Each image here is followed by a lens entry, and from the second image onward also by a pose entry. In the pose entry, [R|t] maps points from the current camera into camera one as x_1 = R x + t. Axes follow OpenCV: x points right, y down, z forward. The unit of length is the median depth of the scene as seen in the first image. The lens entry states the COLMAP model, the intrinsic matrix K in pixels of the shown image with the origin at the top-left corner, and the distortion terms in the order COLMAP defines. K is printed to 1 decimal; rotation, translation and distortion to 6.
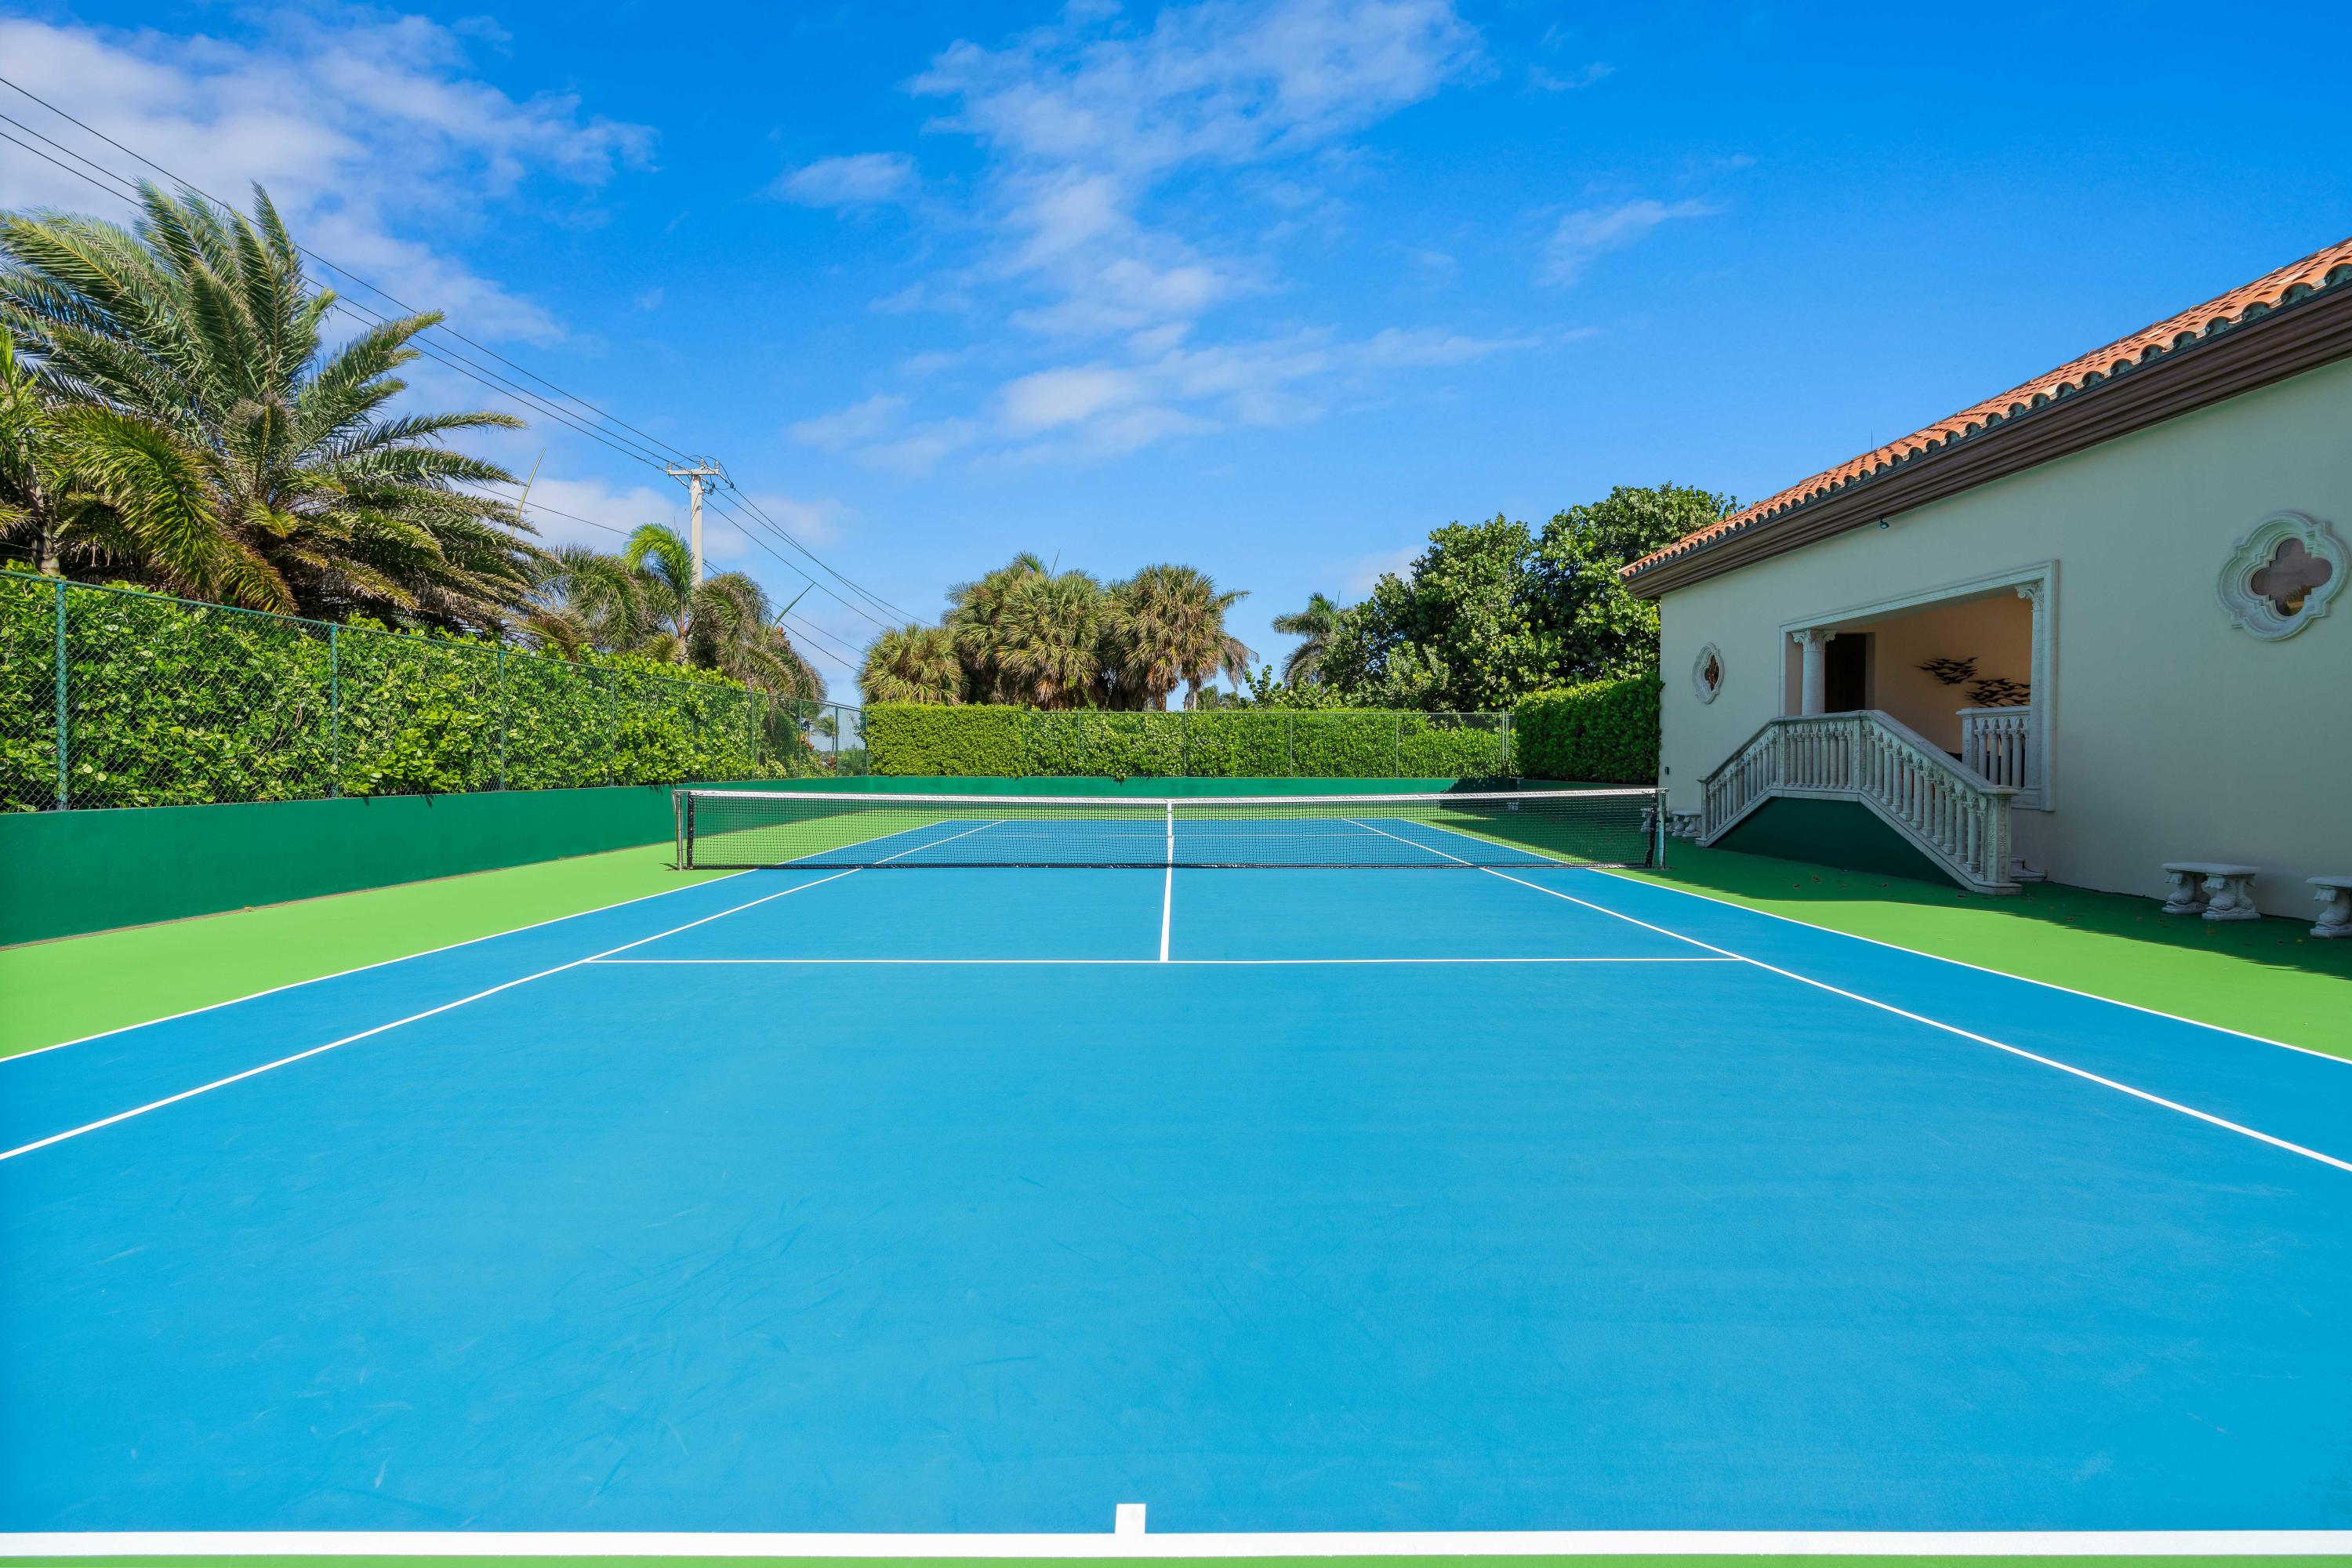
lens RADIAL K [[1036.6, 0, 1176.0], [0, 1036.6, 784.0], [0, 0, 1]] dist [-0.041570, 0.010726]
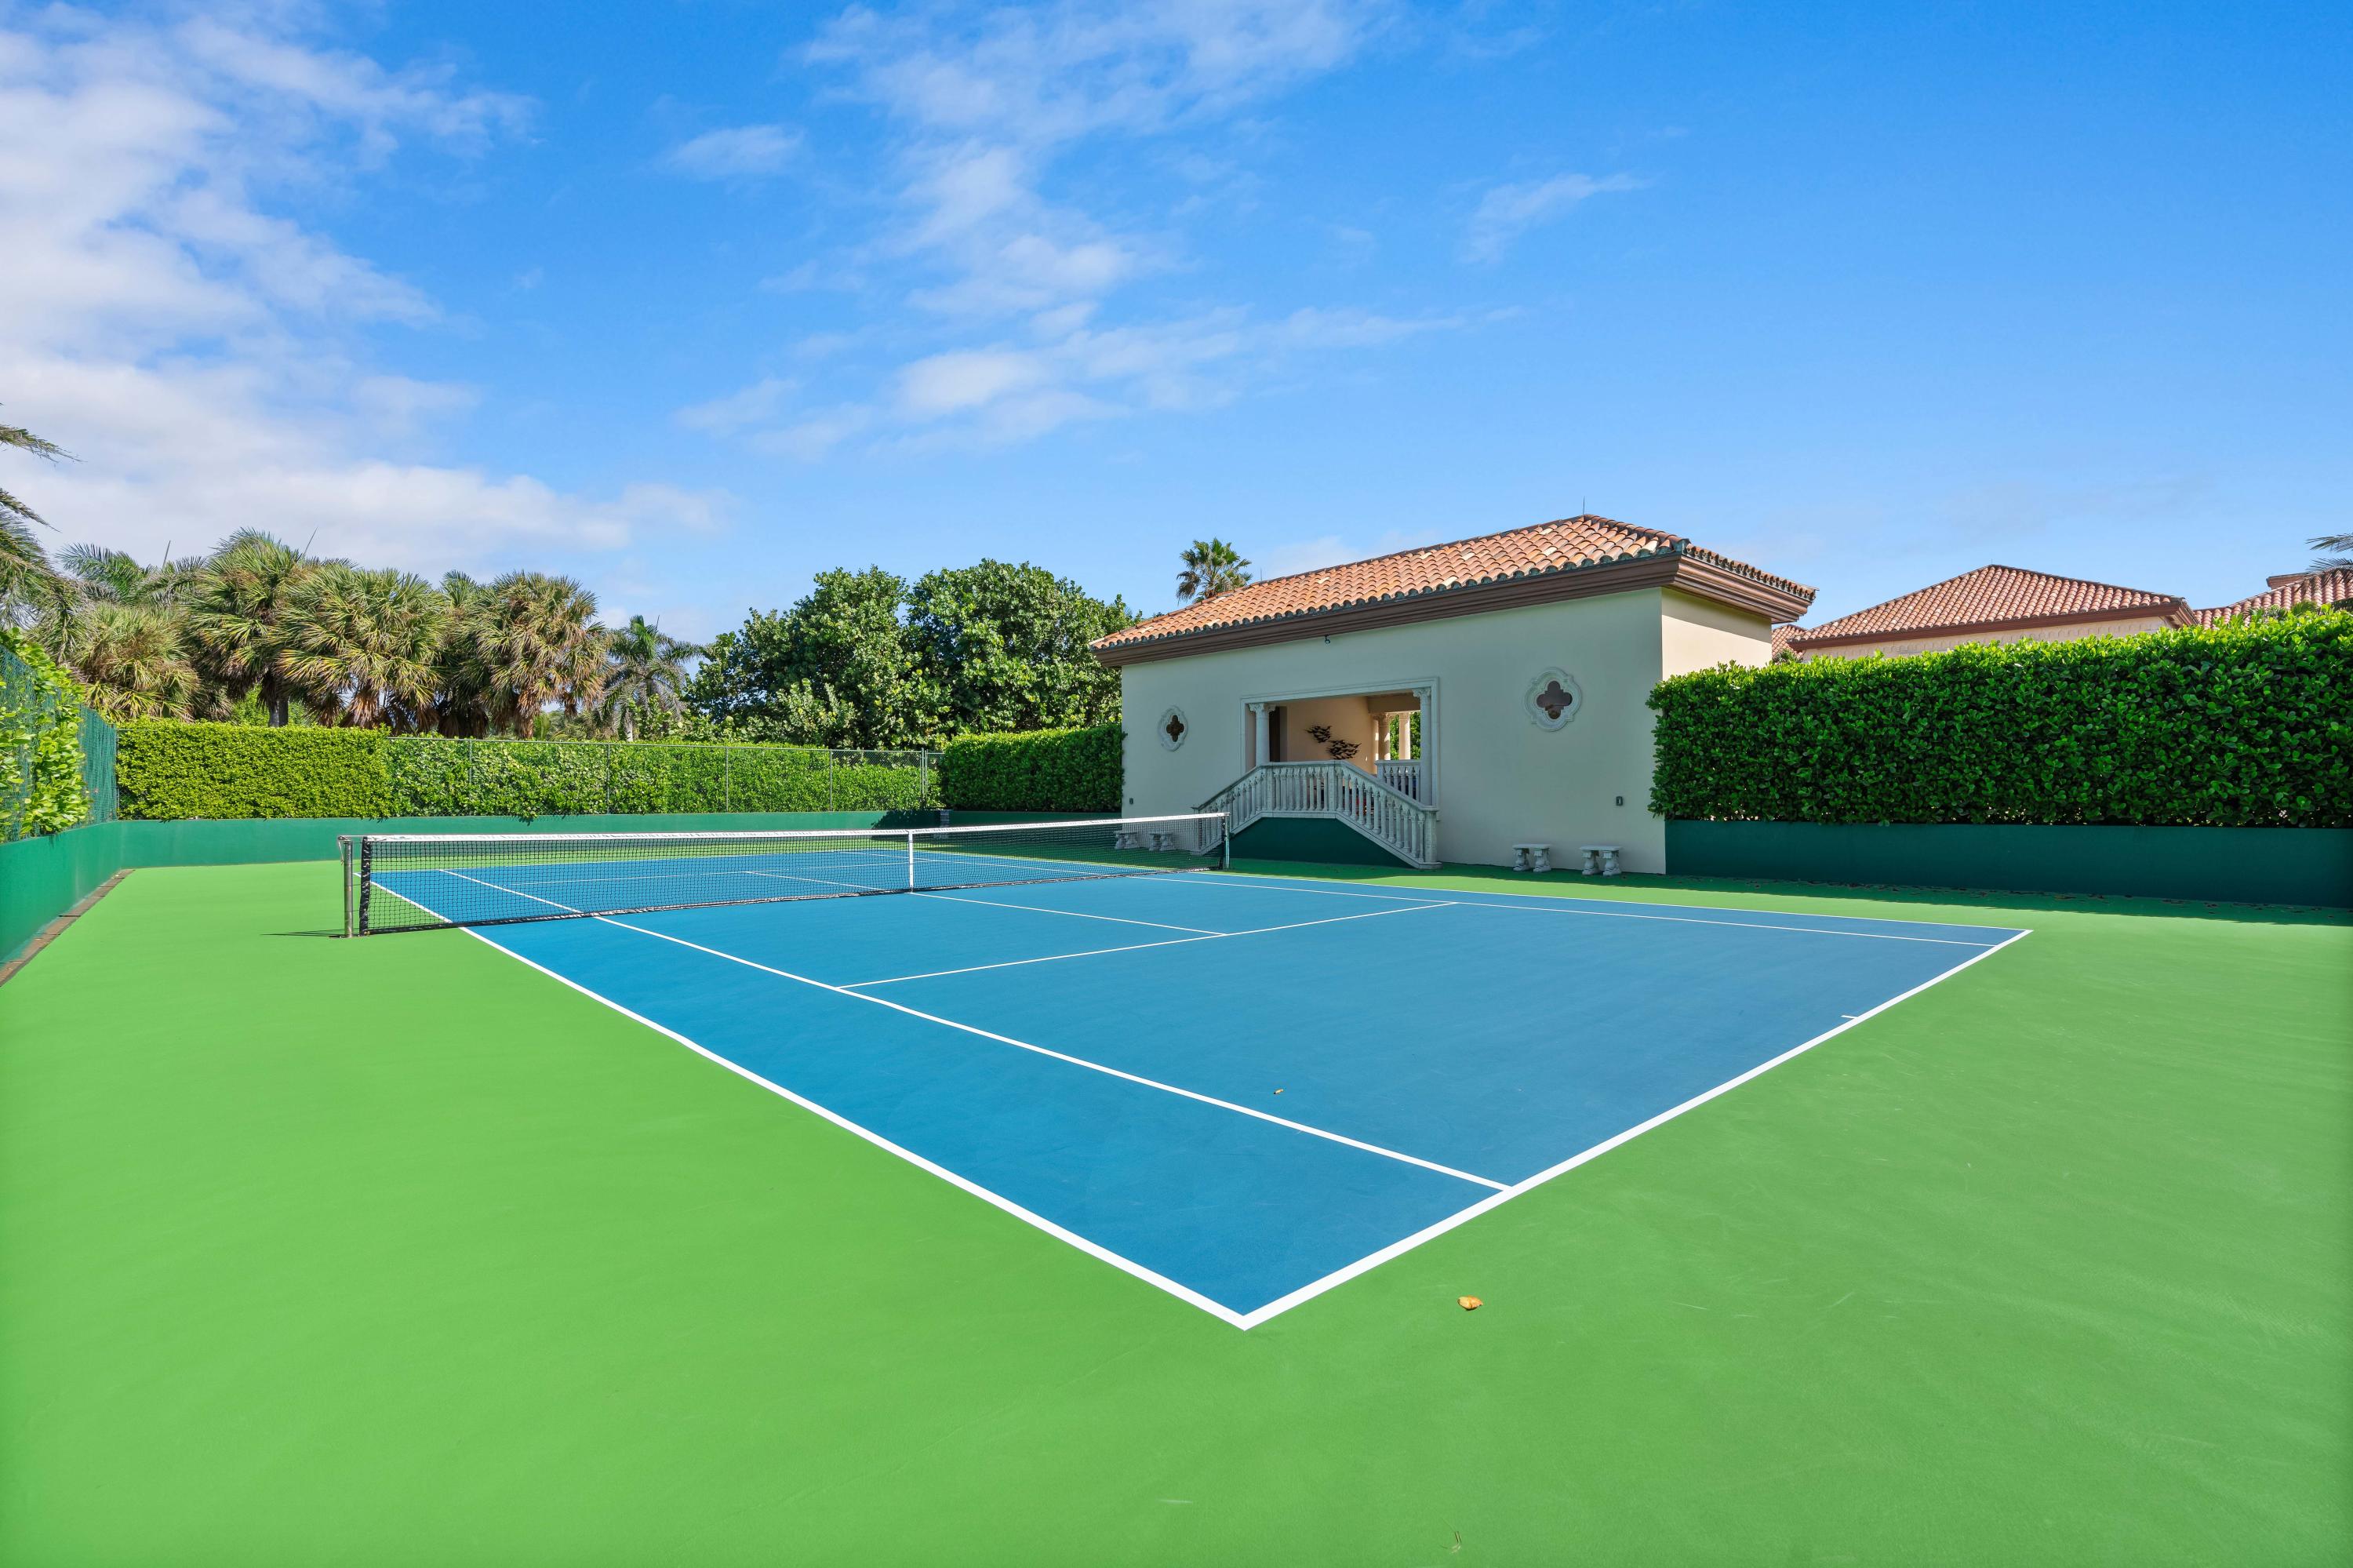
lens RADIAL K [[1037.1, 0, 1176.5], [0, 1037.1, 784.0], [0, 0, 1]] dist [-0.041570, 0.010726]
pose [[0.735311, 0.002155, 0.677727, -0.211330], [0.020468, 0.999468, -0.025385, -0.000218], [-0.677421, 0.032538, 0.734875, -0.000739]]
